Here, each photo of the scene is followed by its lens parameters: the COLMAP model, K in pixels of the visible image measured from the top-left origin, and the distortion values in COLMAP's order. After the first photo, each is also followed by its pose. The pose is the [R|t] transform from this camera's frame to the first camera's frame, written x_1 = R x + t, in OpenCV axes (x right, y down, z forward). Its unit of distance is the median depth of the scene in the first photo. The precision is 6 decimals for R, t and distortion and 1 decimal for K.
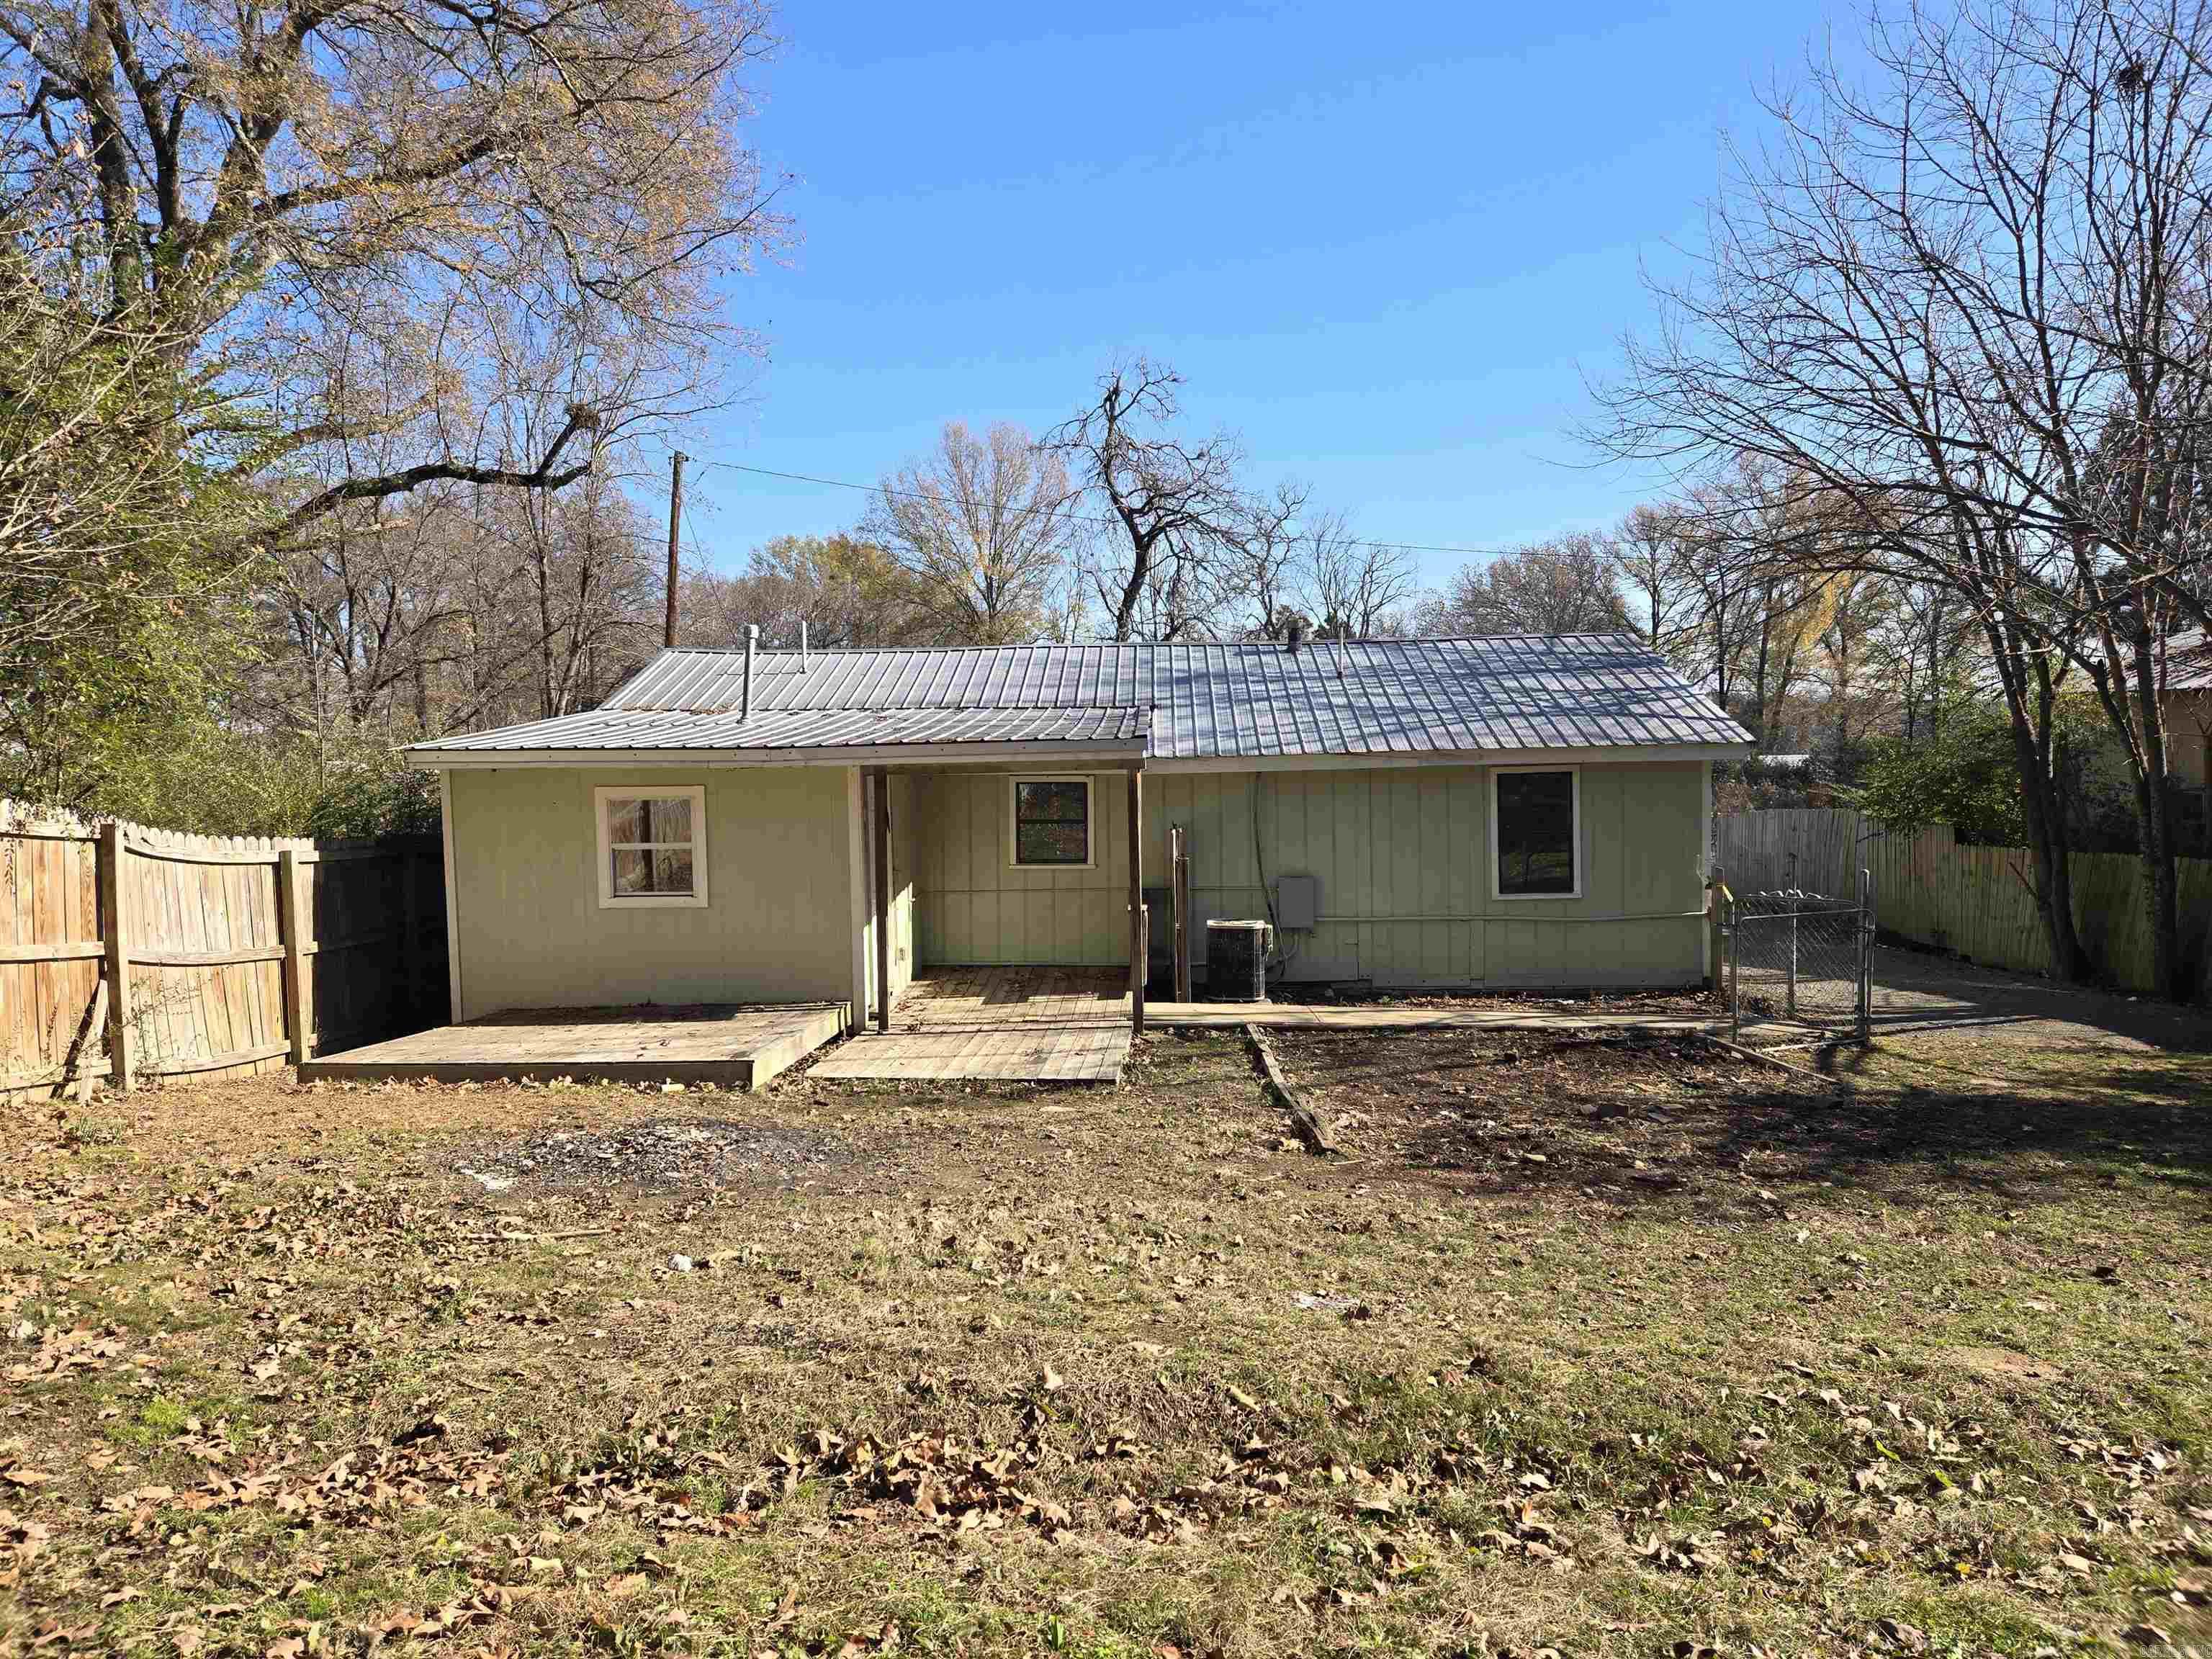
lens RADIAL K [[1485.5, 0, 1108.6], [0, 1485.5, 822.6], [0, 0, 1]] dist [0.073123, -0.053940]
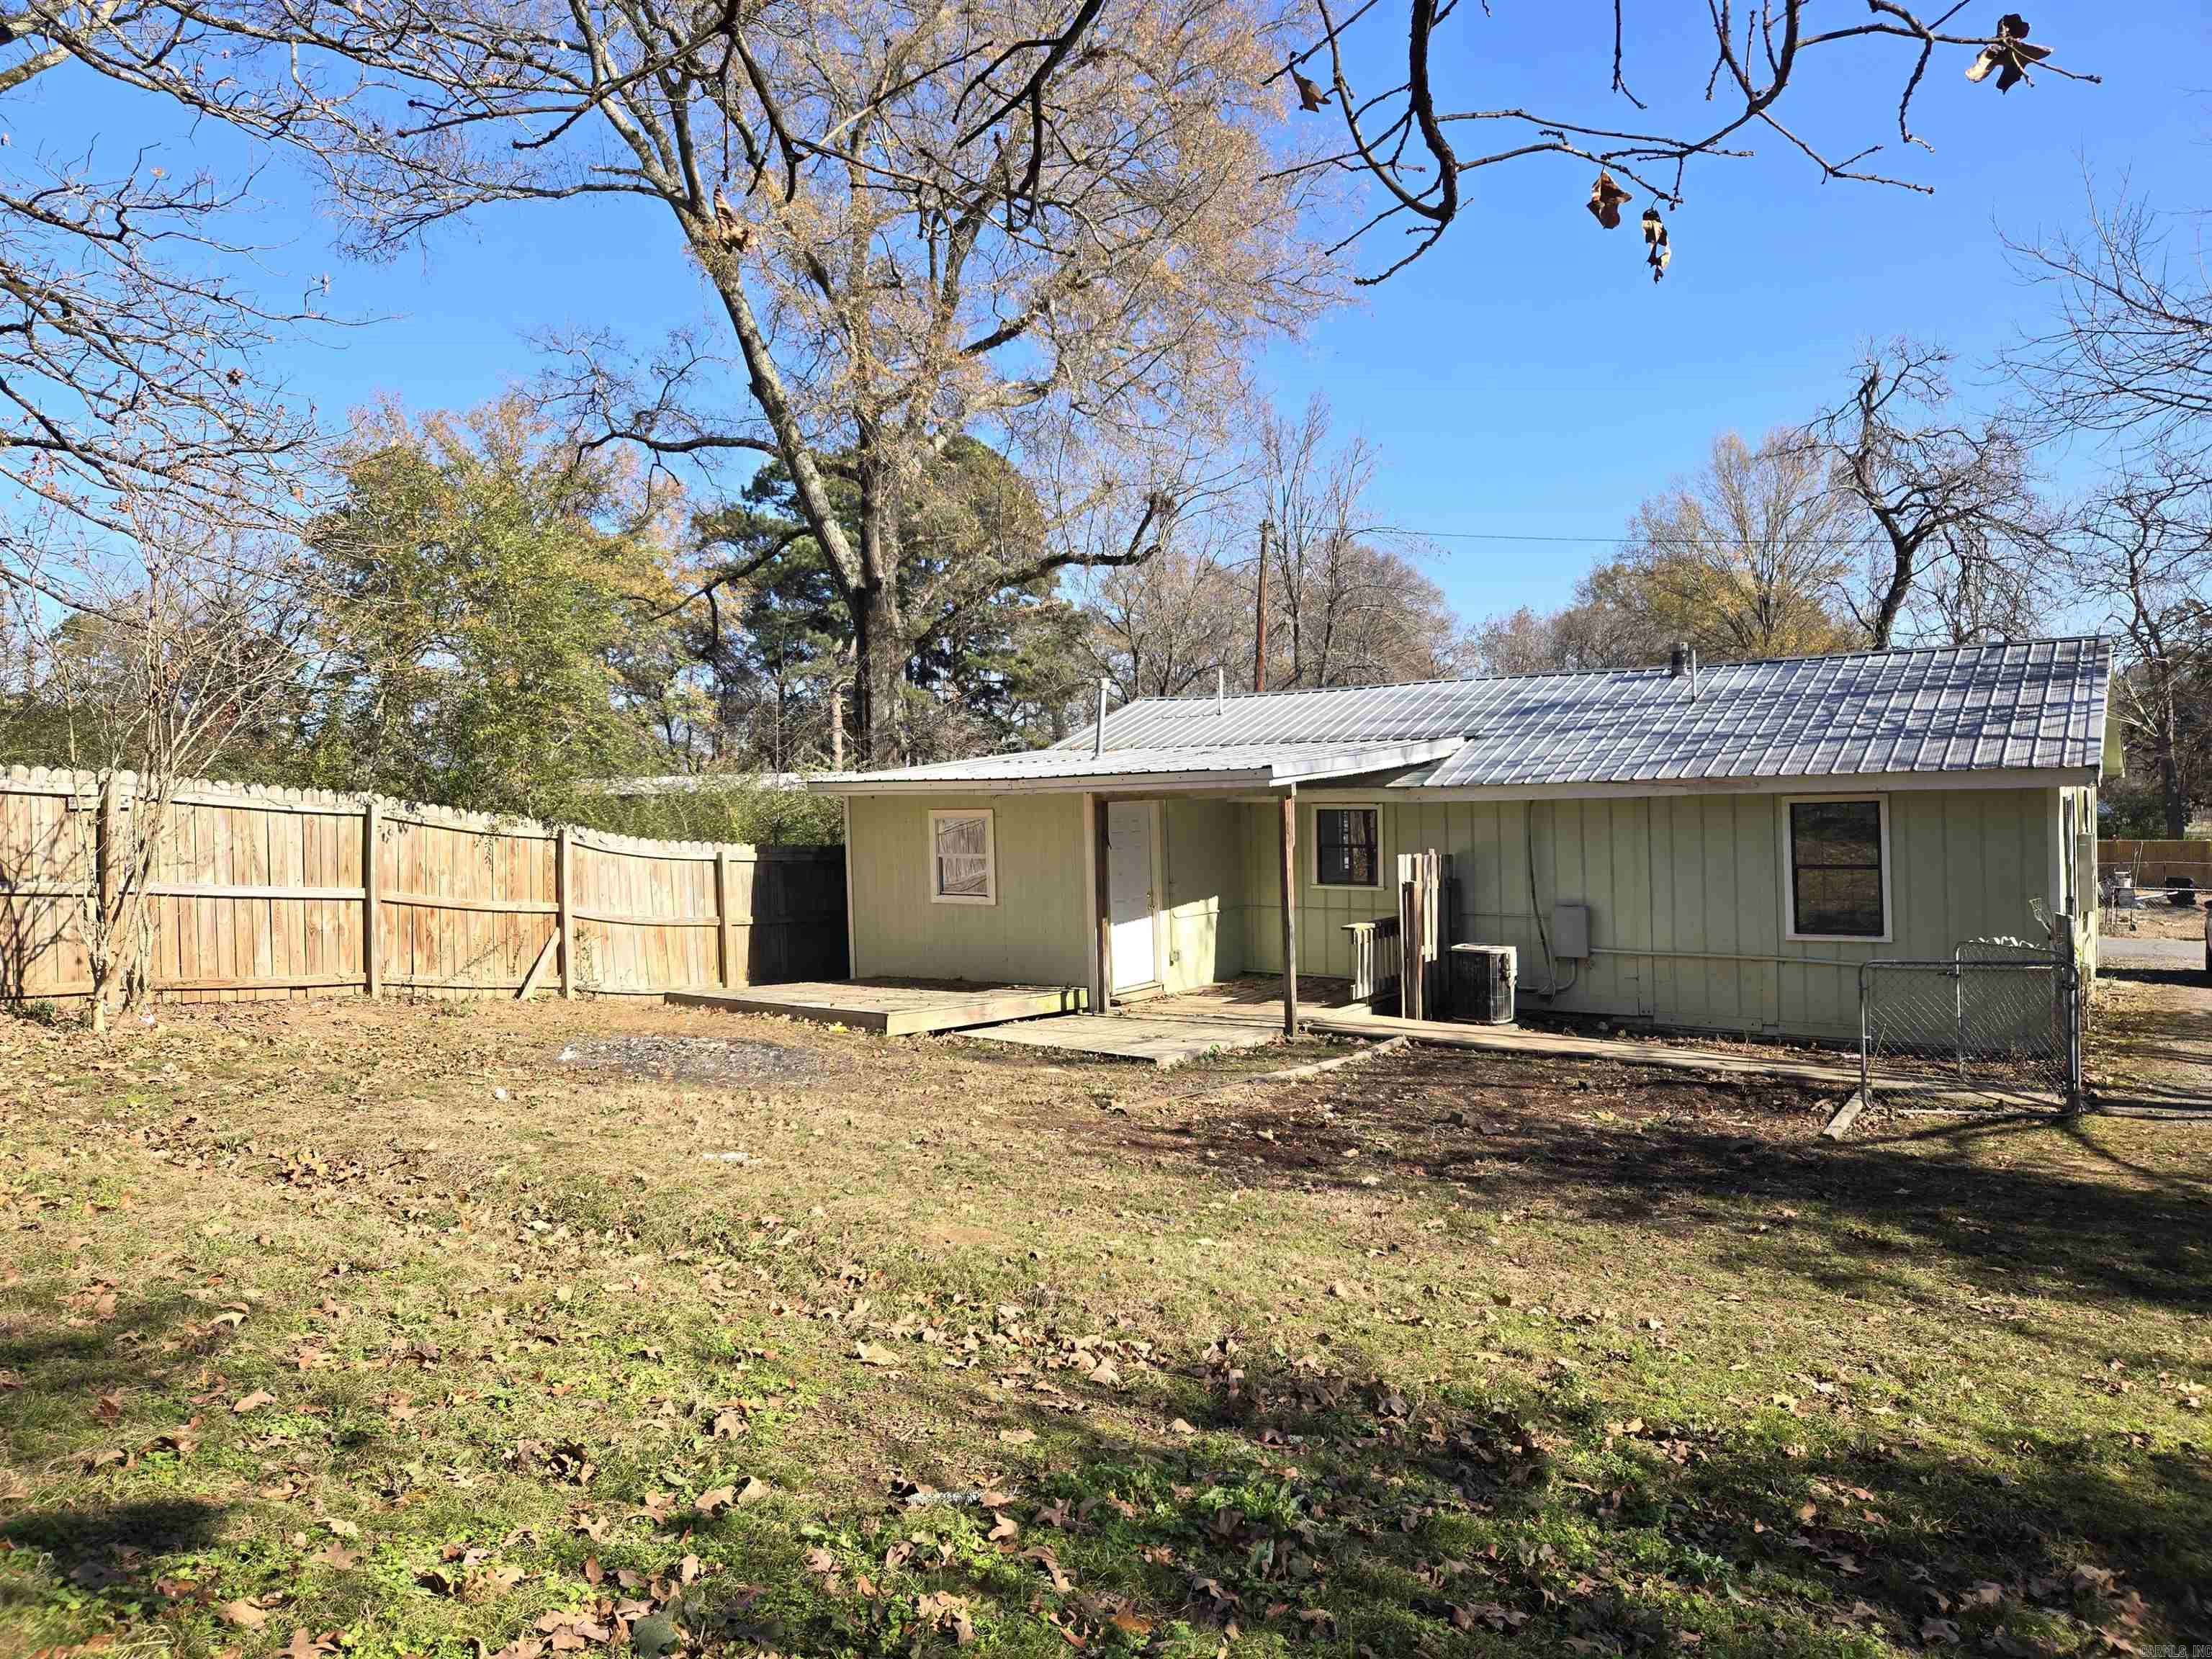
lens RADIAL K [[1485.5, 0, 1114.8], [0, 1485.5, 821.5], [0, 0, 1]] dist [0.073123, -0.053940]
pose [[0.843380, 0.009970, -0.537224, 0.437632], [-0.022483, 0.999607, -0.016745, 0.003942], [0.536846, 0.026201, 0.843273, -0.007060]]
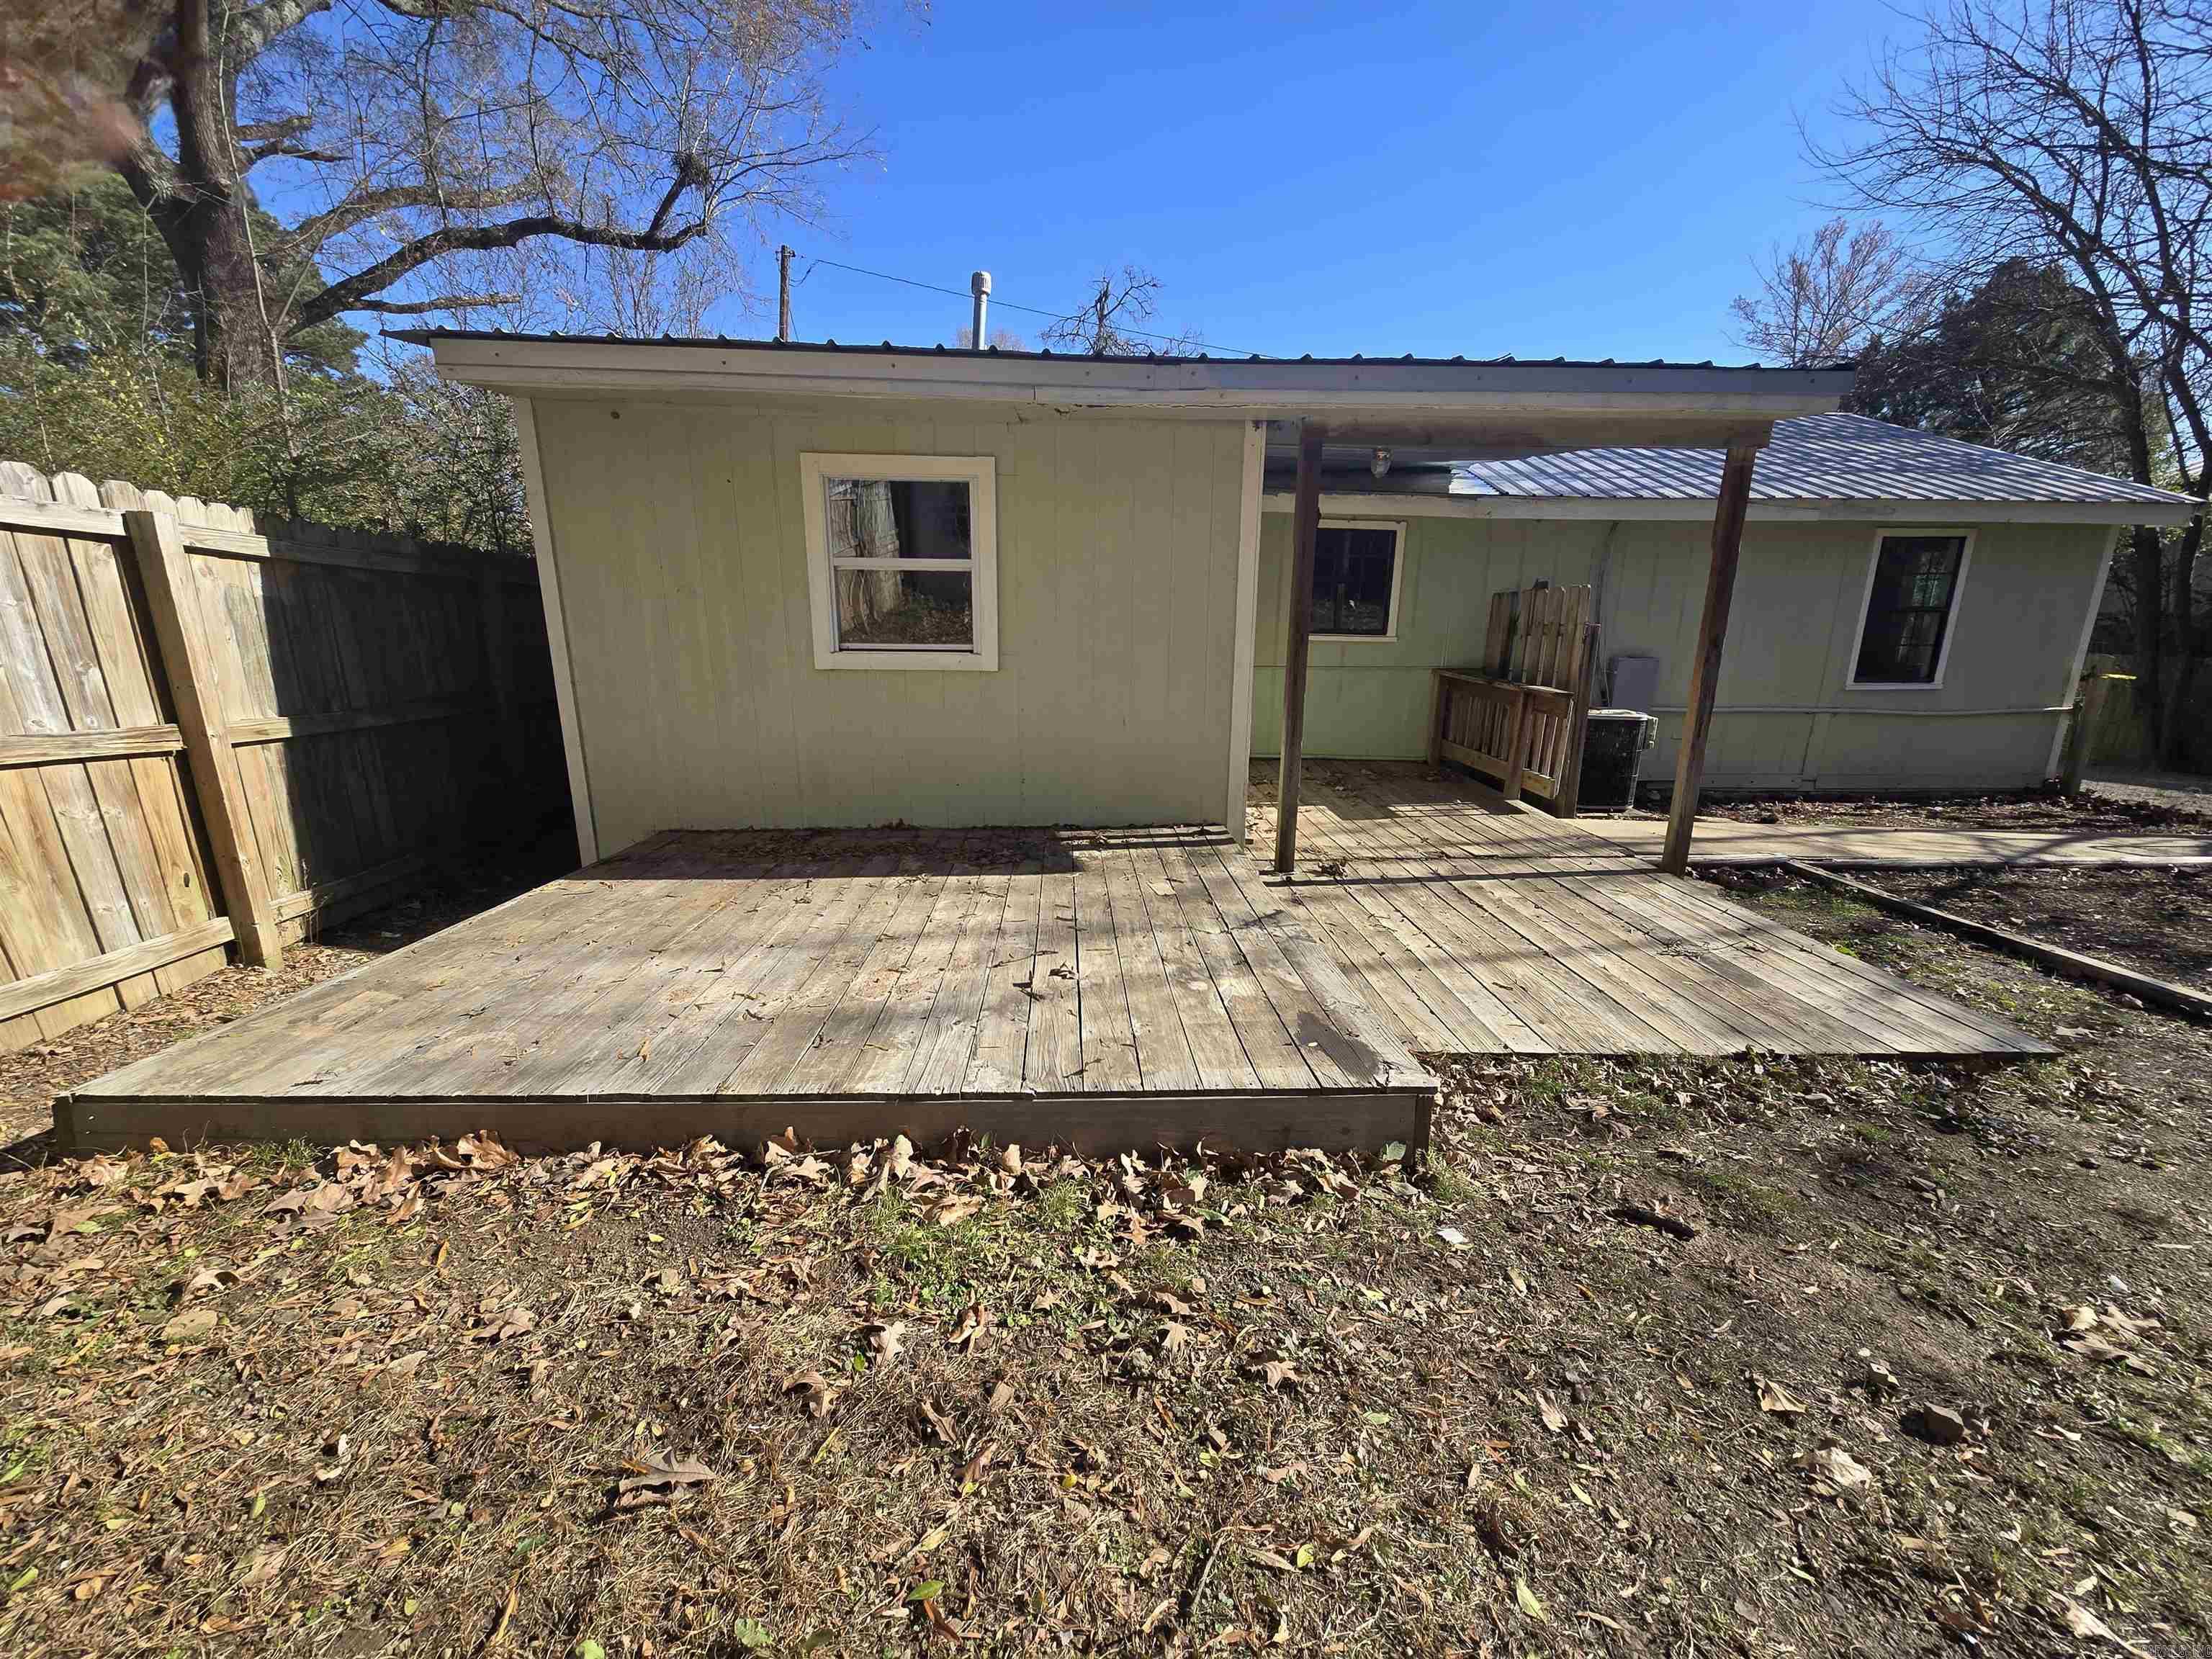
lens RADIAL K [[909.4, 0, 1125.1], [0, 909.4, 825.3], [0, 0, 1]] dist [-0.001555, -0.000755]
pose [[0.994678, 0.003243, 0.102984, -0.227278], [-0.023148, 0.980987, 0.192688, 0.040720], [-0.100401, -0.194046, 0.975841, 0.554617]]
